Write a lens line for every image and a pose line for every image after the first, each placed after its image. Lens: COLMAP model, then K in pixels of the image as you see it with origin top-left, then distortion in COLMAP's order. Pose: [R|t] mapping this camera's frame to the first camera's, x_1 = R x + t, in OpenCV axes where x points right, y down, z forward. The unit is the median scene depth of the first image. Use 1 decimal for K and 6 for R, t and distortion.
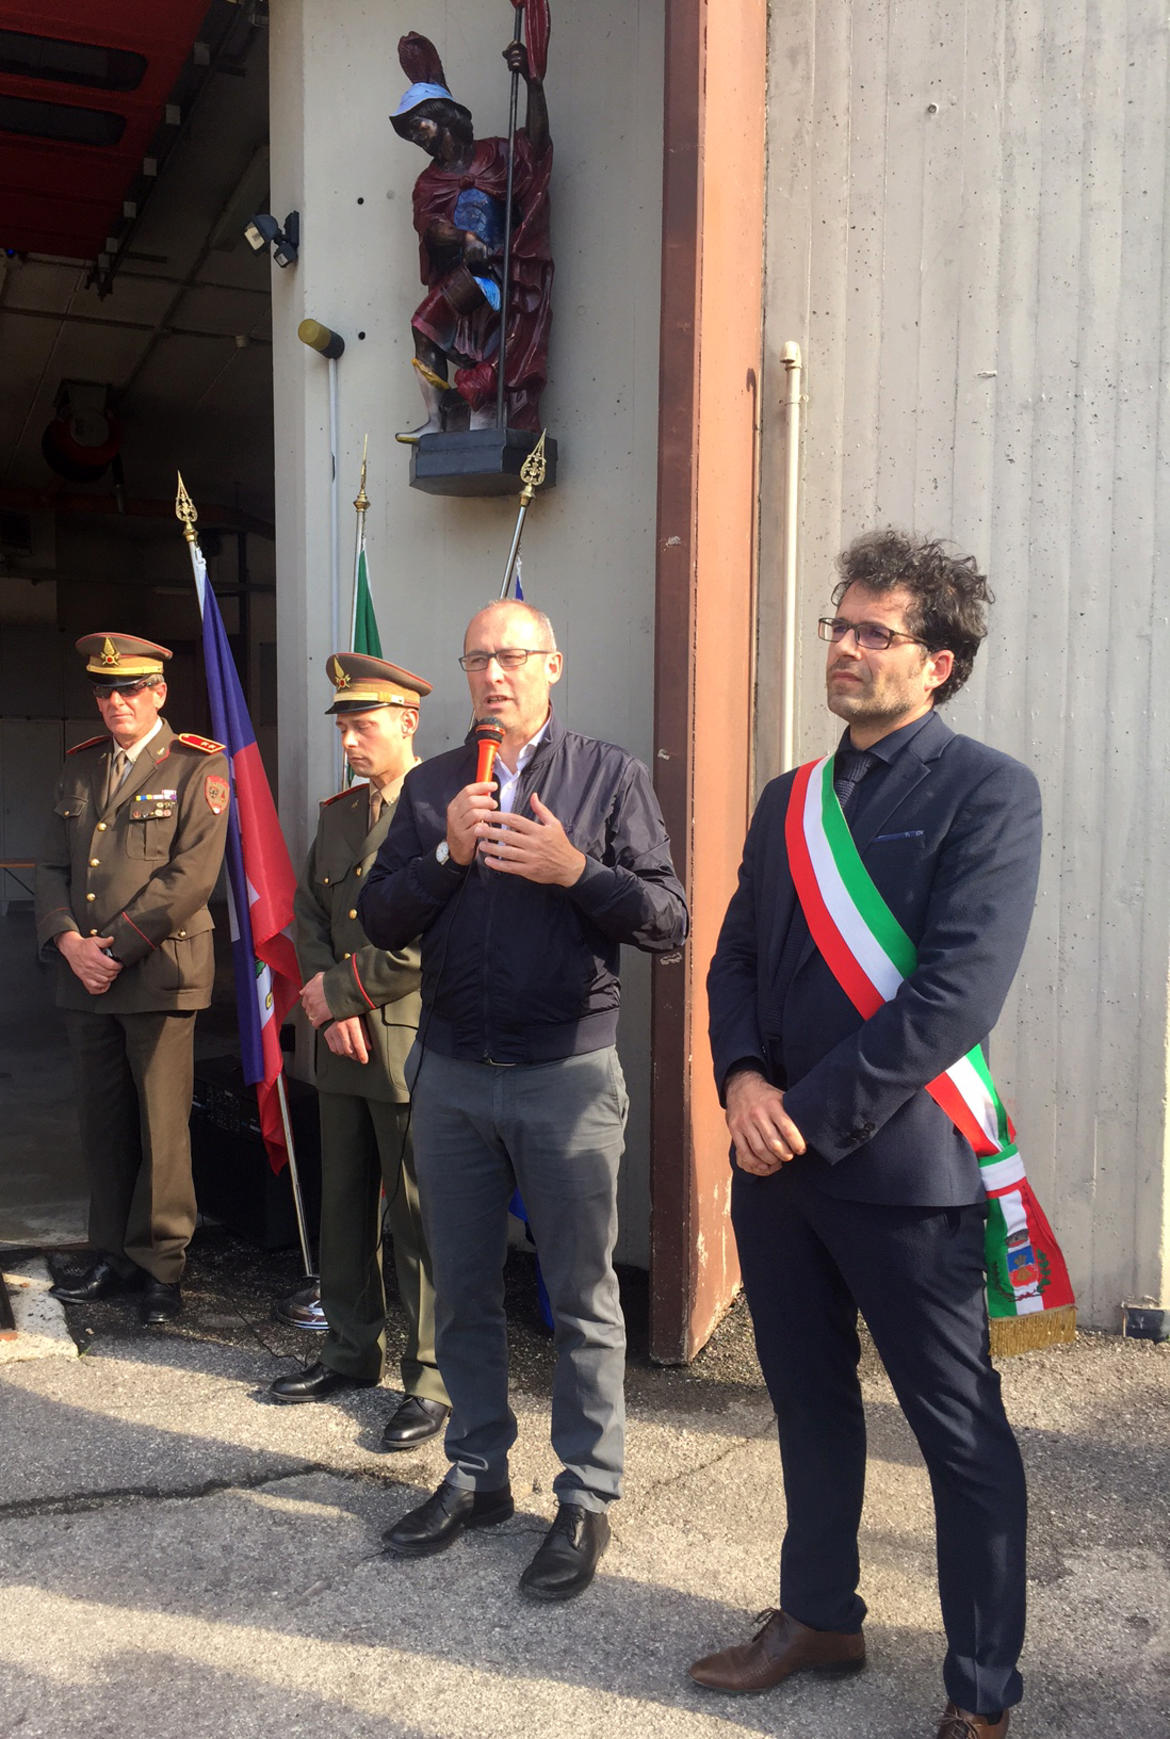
lens RADIAL K [[1471.7, 0, 537.1], [0, 1471.7, 847.2], [0, 0, 1]] dist [0.017408, -0.033557]
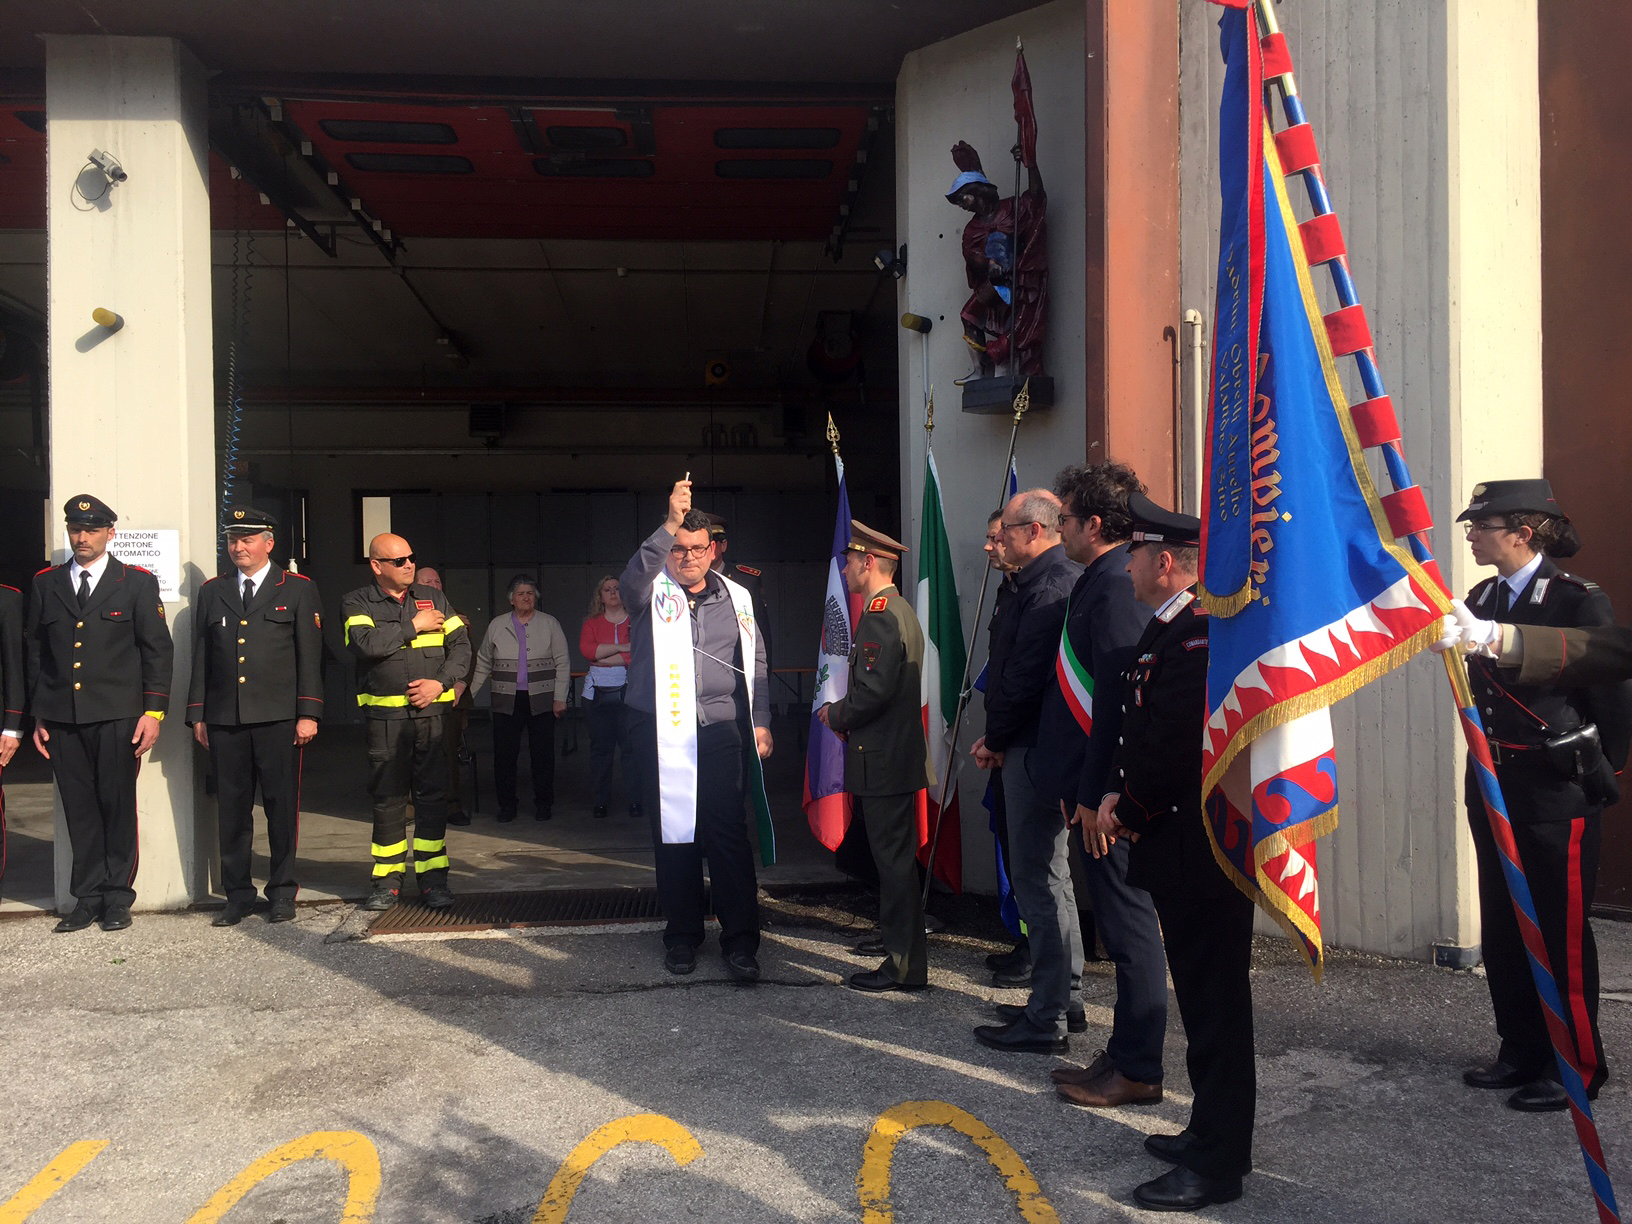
lens RADIAL K [[1366.9, 0, 816.6], [0, 1366.9, 608.1], [0, 0, 1]] dist [-0.012570, -0.005316]
pose [[0.940144, -0.012340, -0.340554, 0.283197], [-0.004179, 0.998852, -0.047731, 0.045459], [0.340752, 0.046297, 0.939013, -0.478122]]
